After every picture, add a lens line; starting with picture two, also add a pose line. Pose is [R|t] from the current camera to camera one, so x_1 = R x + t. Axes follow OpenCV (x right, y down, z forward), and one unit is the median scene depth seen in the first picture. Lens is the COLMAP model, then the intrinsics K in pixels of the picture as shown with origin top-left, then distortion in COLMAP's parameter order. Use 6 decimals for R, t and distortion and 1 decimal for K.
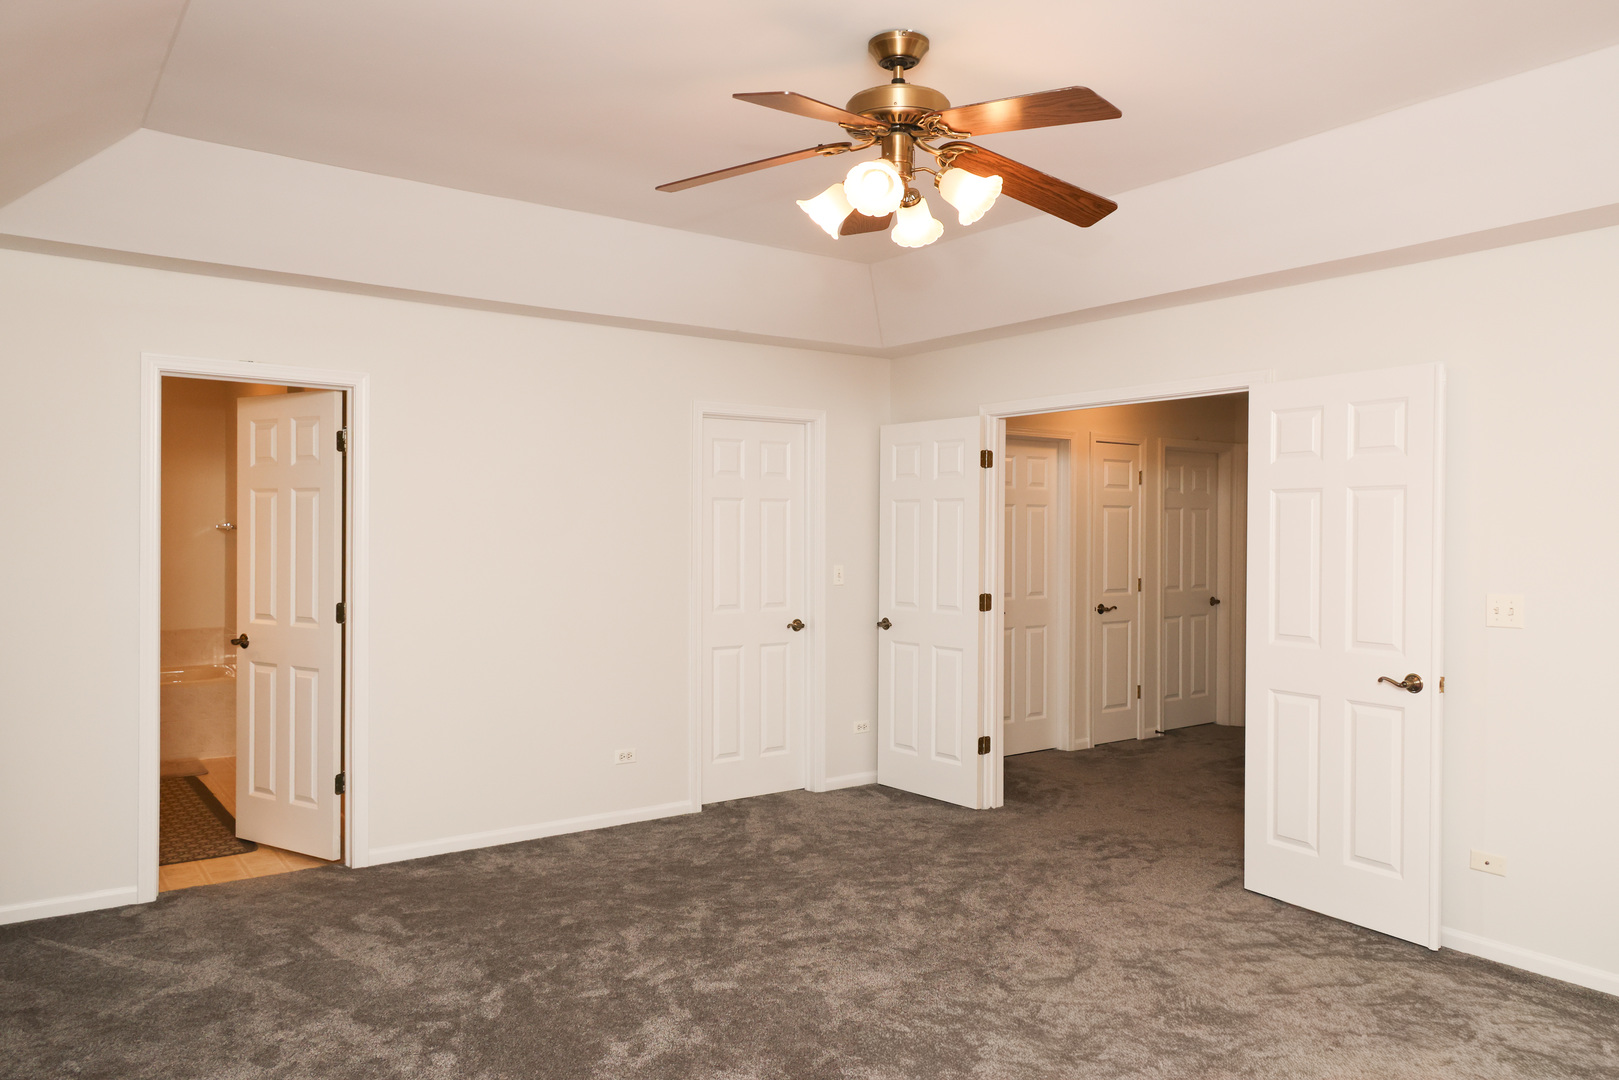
lens RADIAL K [[1162.7, 0, 822.8], [0, 1162.7, 547.9], [0, 0, 1]] dist [0.023757, 0.009167]
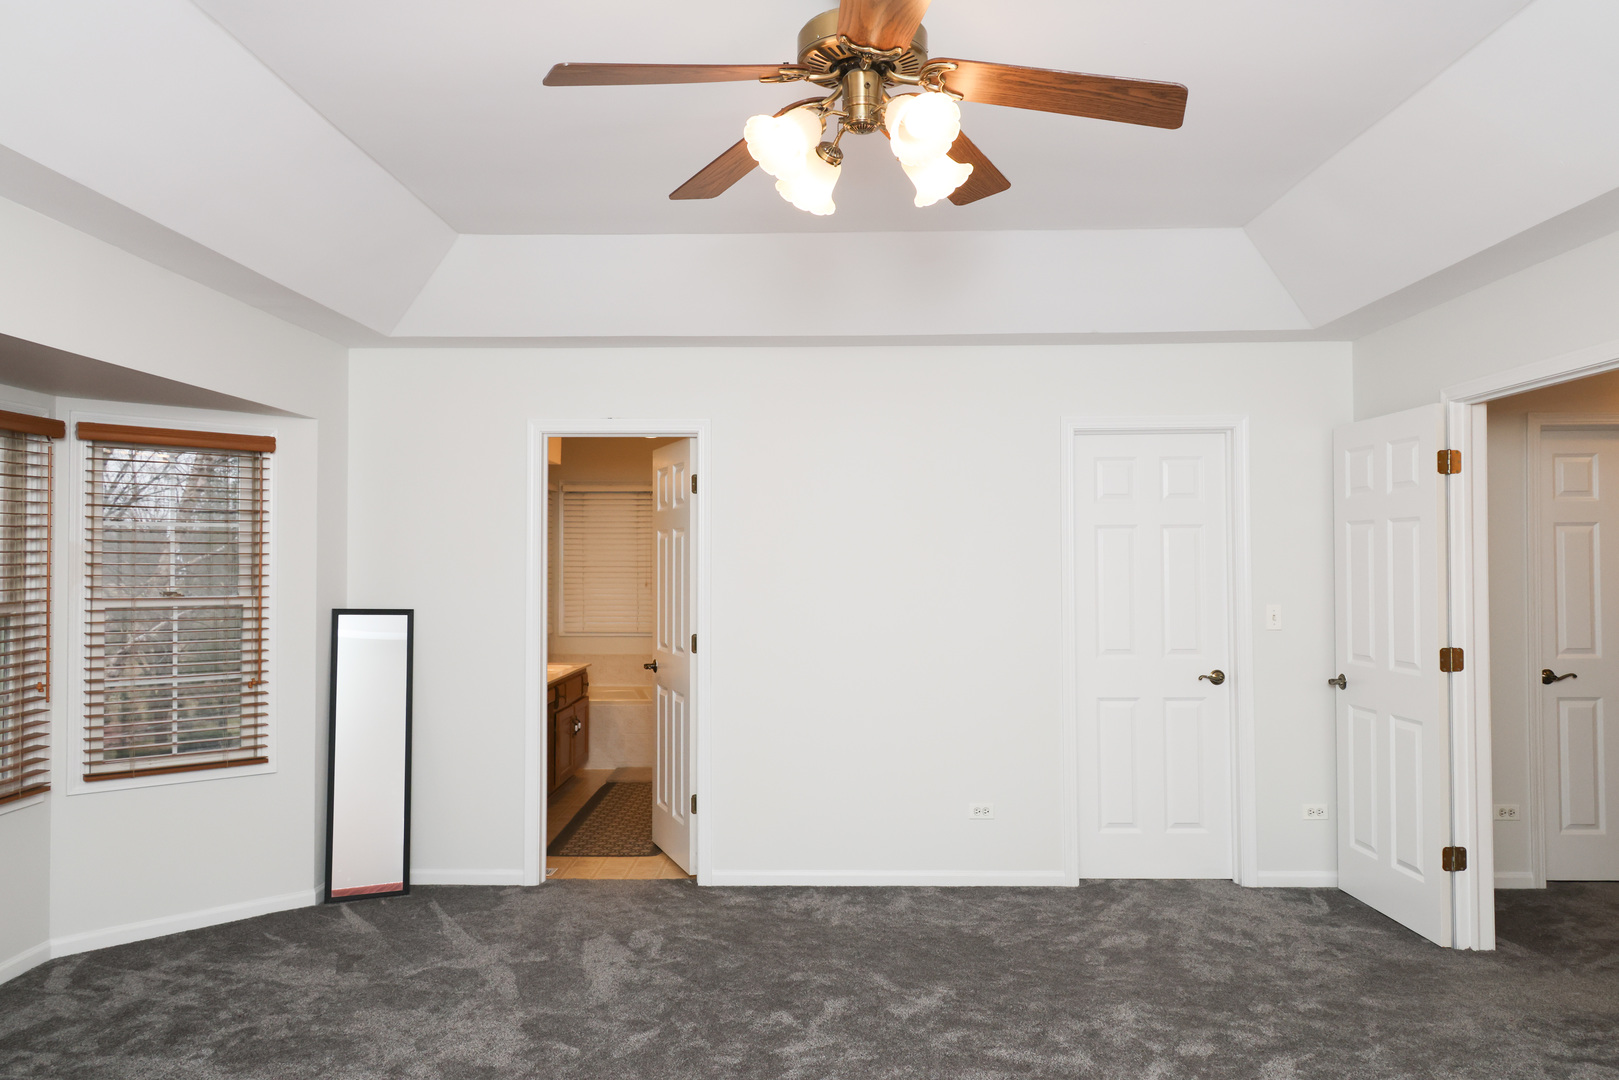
lens RADIAL K [[1162.7, 0, 765.9], [0, 1162.7, 559.0], [0, 0, 1]] dist [0.023757, 0.009167]
pose [[0.791649, -0.011116, -0.610875, 0.259898], [0.000445, 0.999845, -0.017617, -0.003212], [0.610976, 0.013675, 0.791531, 0.171692]]
